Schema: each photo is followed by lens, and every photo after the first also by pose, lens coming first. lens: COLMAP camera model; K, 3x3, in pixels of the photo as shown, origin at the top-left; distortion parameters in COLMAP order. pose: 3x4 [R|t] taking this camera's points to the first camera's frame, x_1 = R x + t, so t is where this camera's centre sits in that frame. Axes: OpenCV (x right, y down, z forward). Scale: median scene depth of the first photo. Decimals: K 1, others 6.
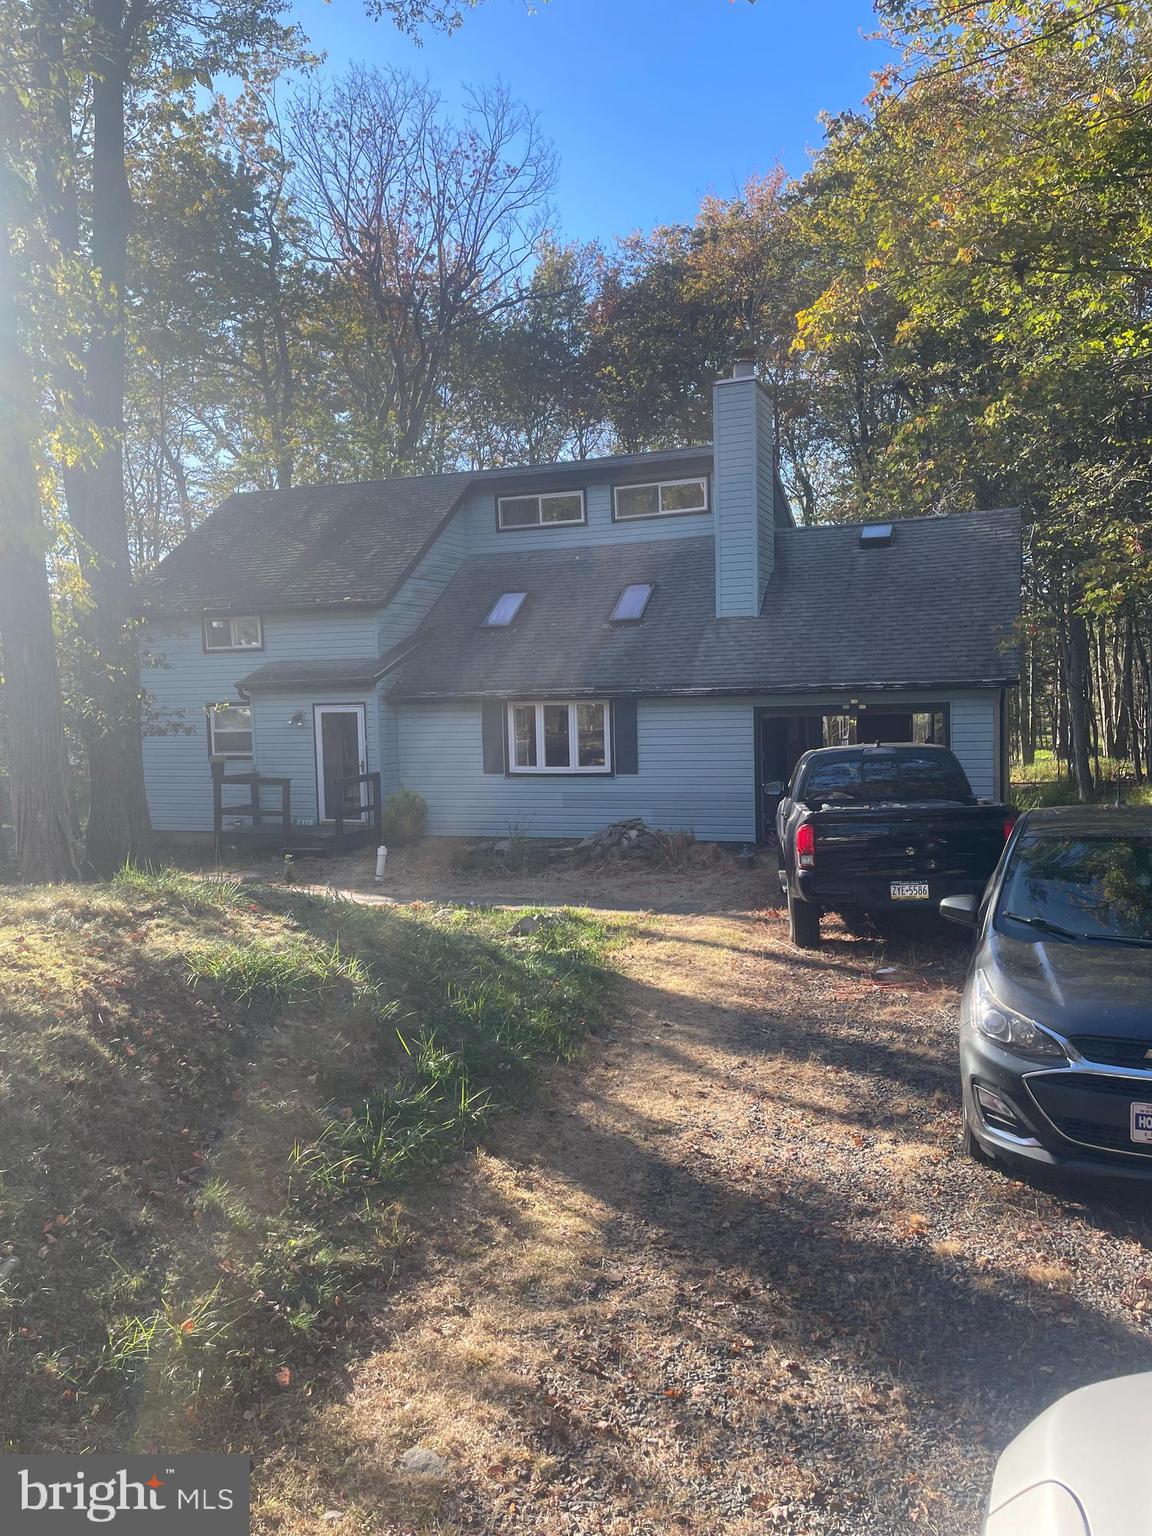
lens RADIAL K [[1168.3, 0, 576.0], [0, 1168.3, 768.0], [0, 0, 1]] dist [0.072746, -0.065619]
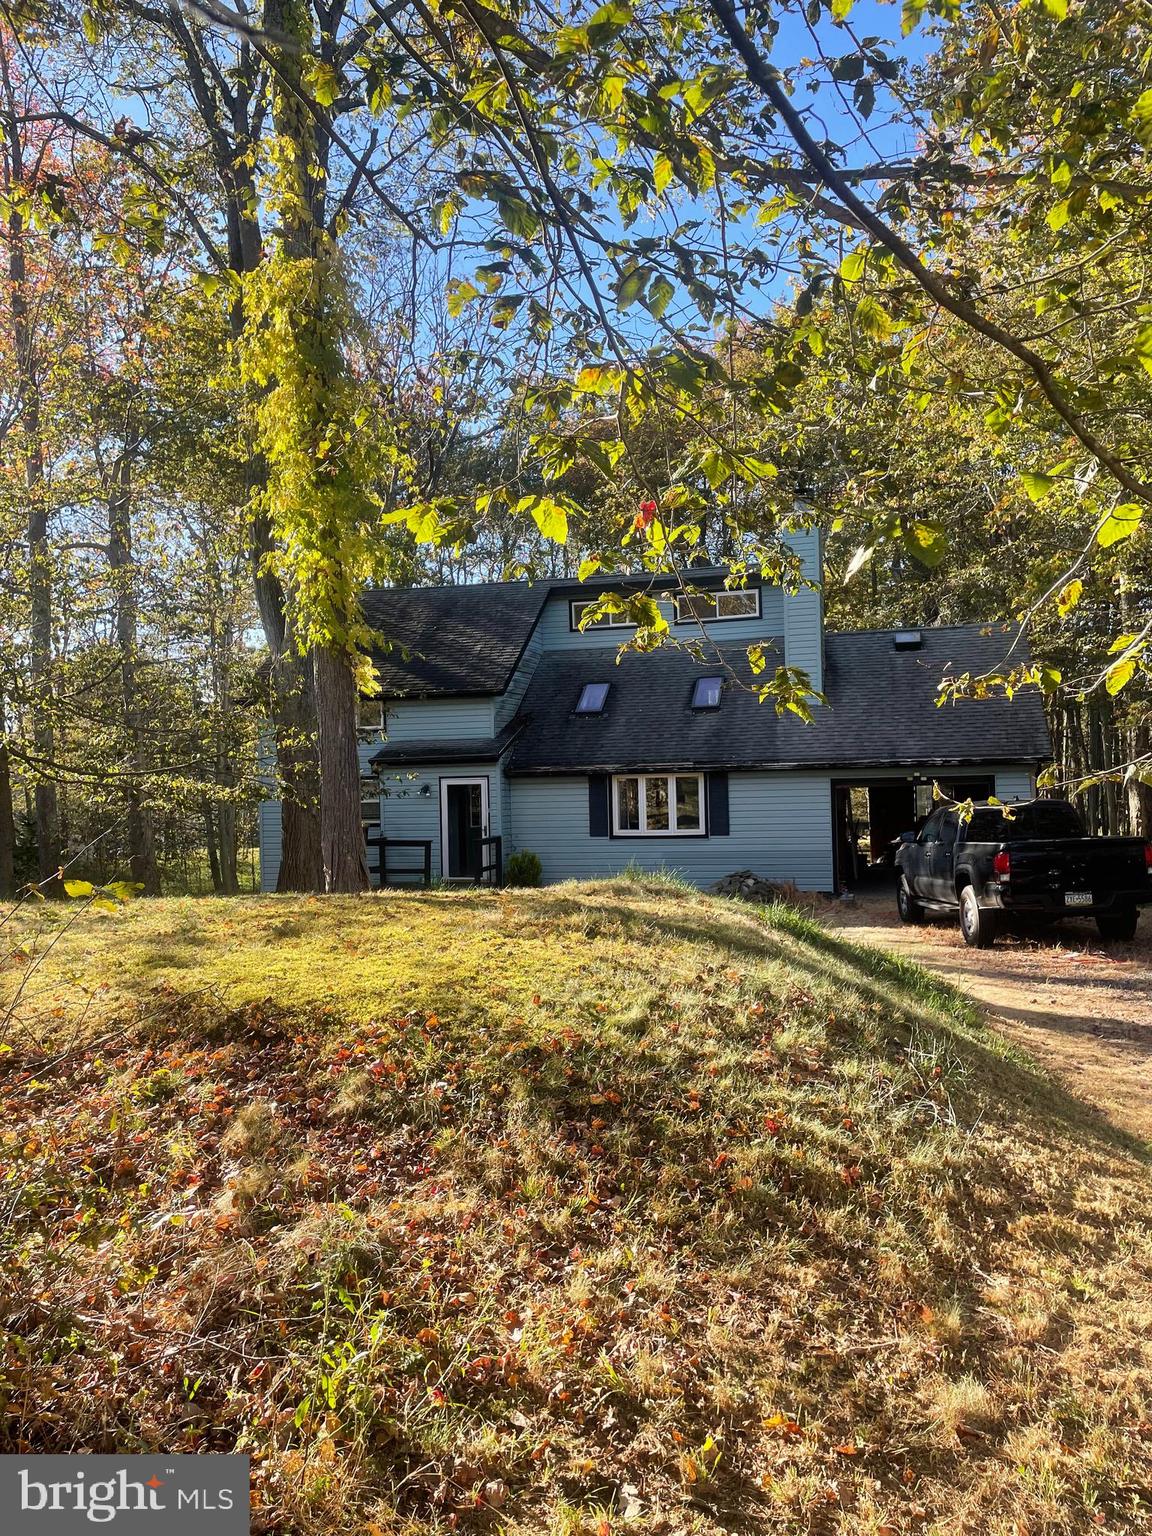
lens RADIAL K [[1167.3, 0, 586.2], [0, 1167.3, 757.8], [0, 0, 1]] dist [0.056798, -0.007221]
pose [[0.993938, 0.004305, 0.109855, -0.211796], [0.005056, 0.996386, -0.084790, 0.025241], [-0.109823, 0.084831, 0.990324, -0.158723]]
